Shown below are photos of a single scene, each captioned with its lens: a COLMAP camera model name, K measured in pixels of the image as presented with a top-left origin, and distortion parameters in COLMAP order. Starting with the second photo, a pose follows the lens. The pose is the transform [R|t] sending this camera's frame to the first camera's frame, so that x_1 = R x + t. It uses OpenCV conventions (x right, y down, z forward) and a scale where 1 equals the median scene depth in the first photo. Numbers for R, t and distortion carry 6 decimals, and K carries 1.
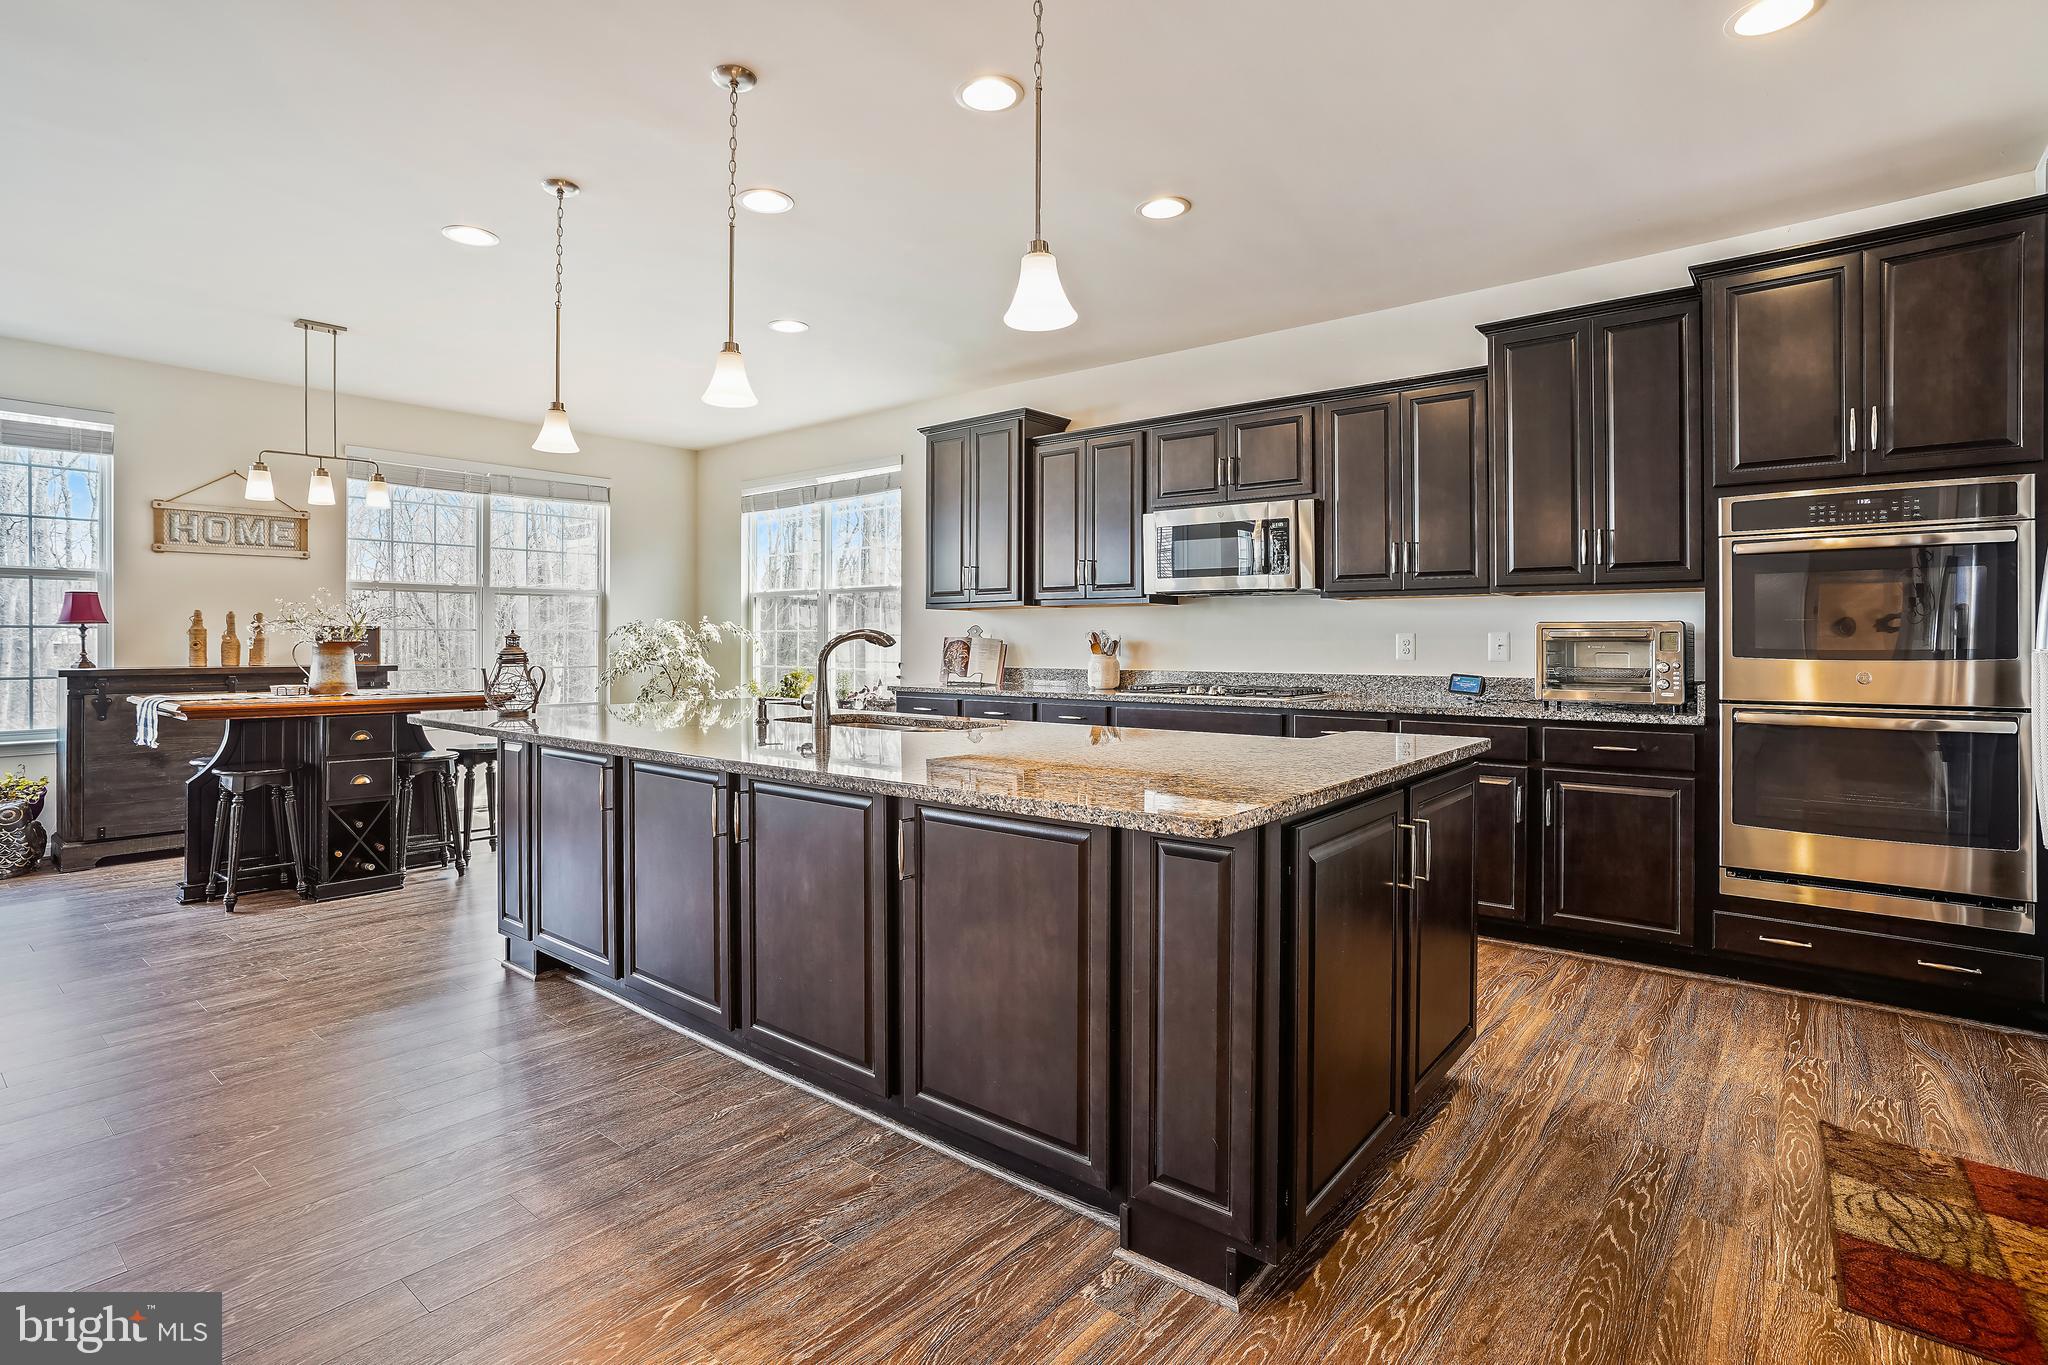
lens RADIAL K [[1000.3, 0, 1014.7], [0, 1000.3, 641.2], [0, 0, 1]] dist [-0.061442, 0.000099]
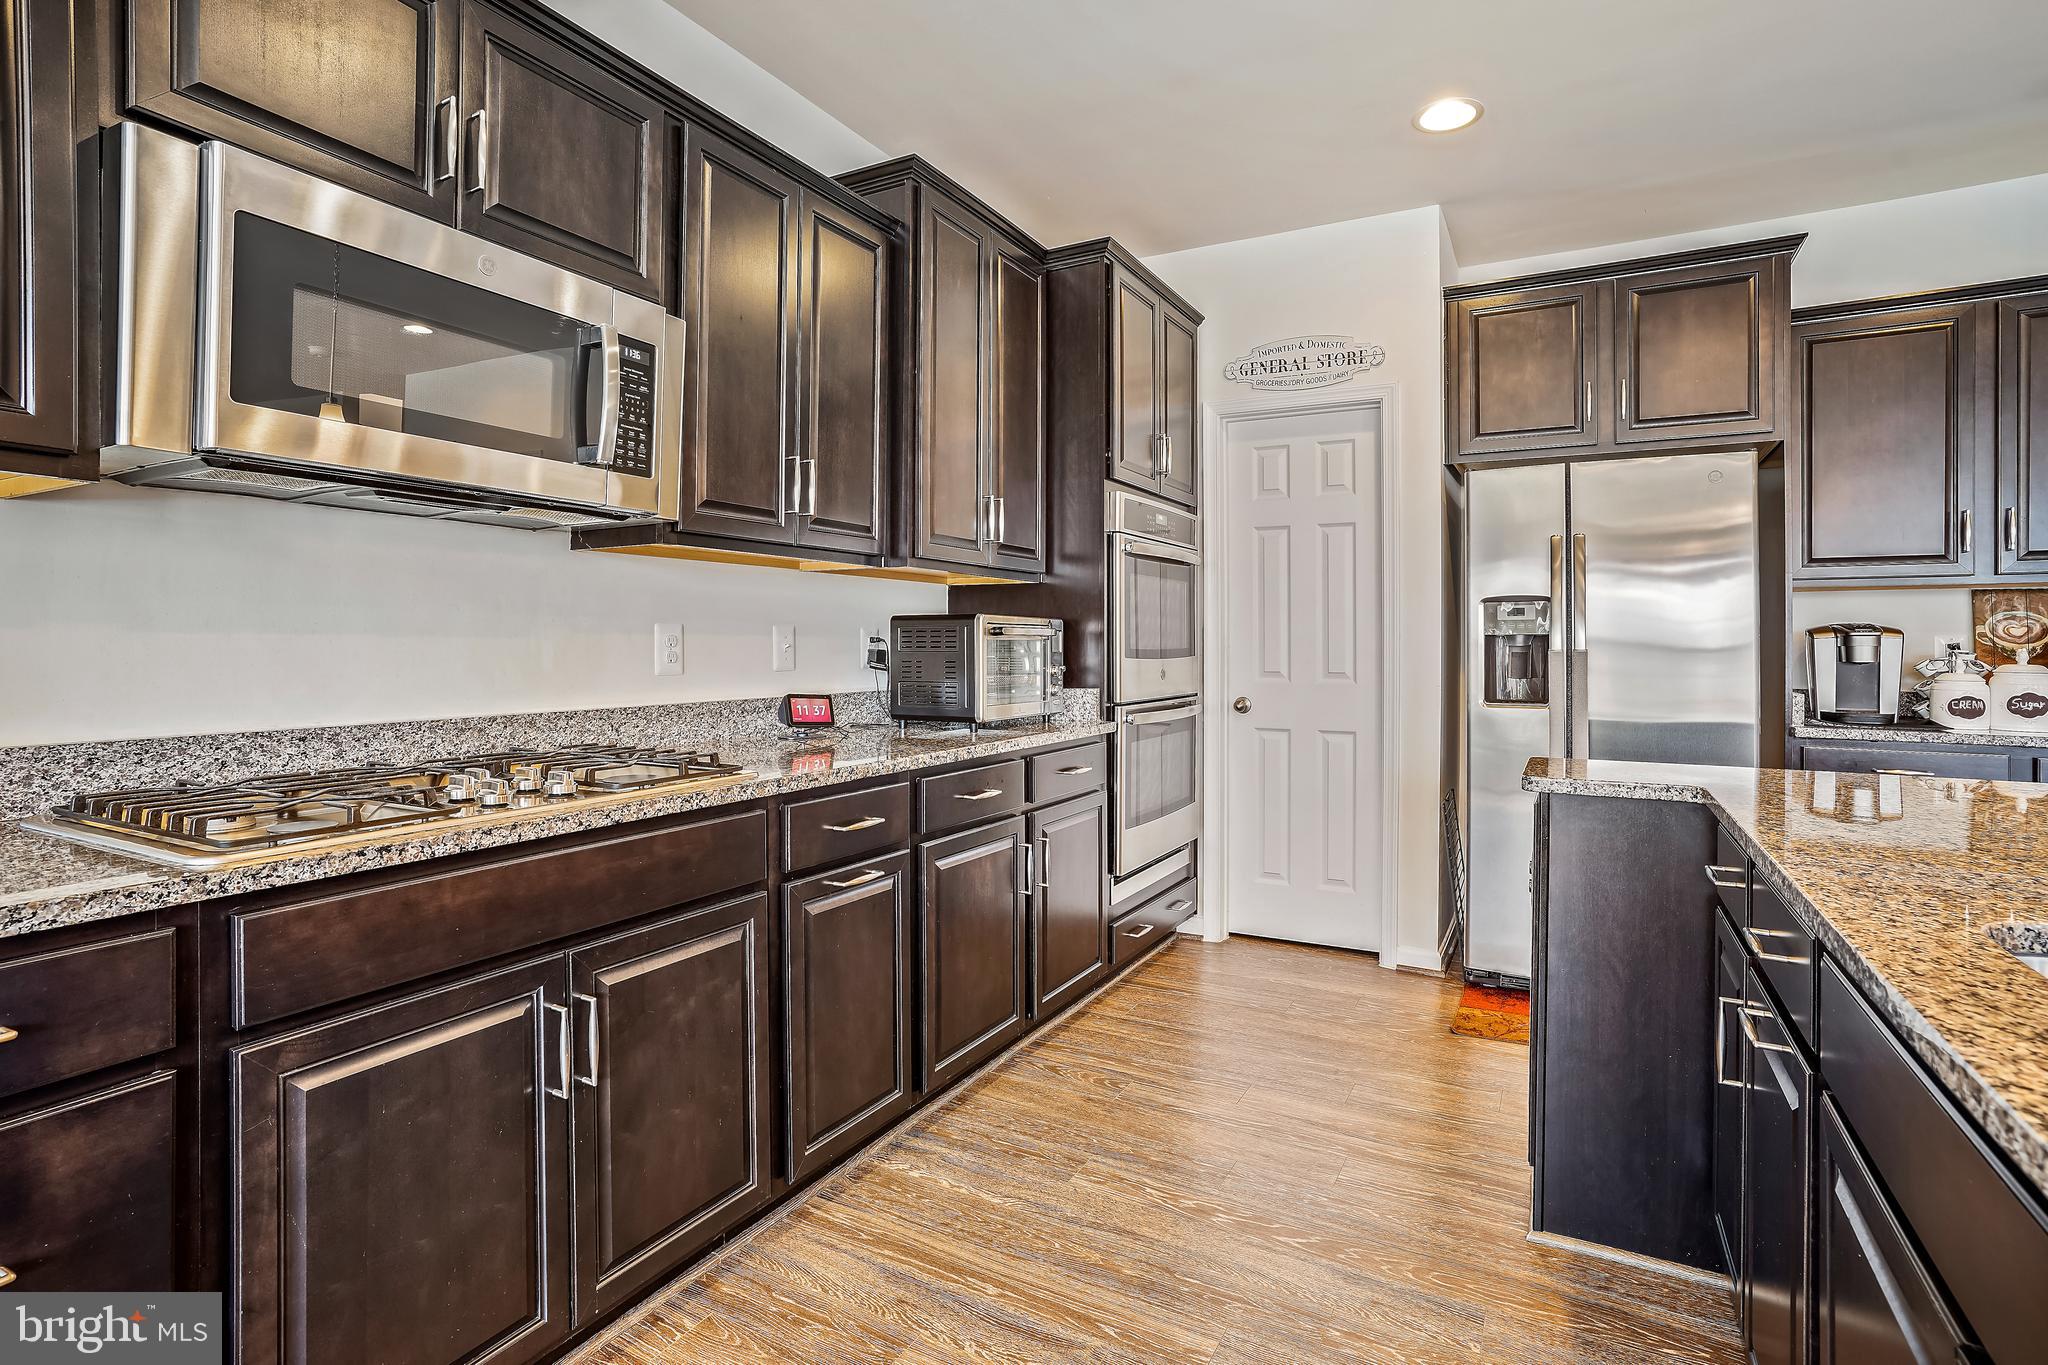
lens RADIAL K [[1000.3, 0, 1014.7], [0, 1000.3, 641.2], [0, 0, 1]] dist [-0.061442, 0.000099]
pose [[-0.169223, 0.000732, 0.985577, -0.216932], [-0.001011, 0.999999, -0.000916, 0.002050], [-0.985577, -0.001152, -0.169222, 1.235613]]
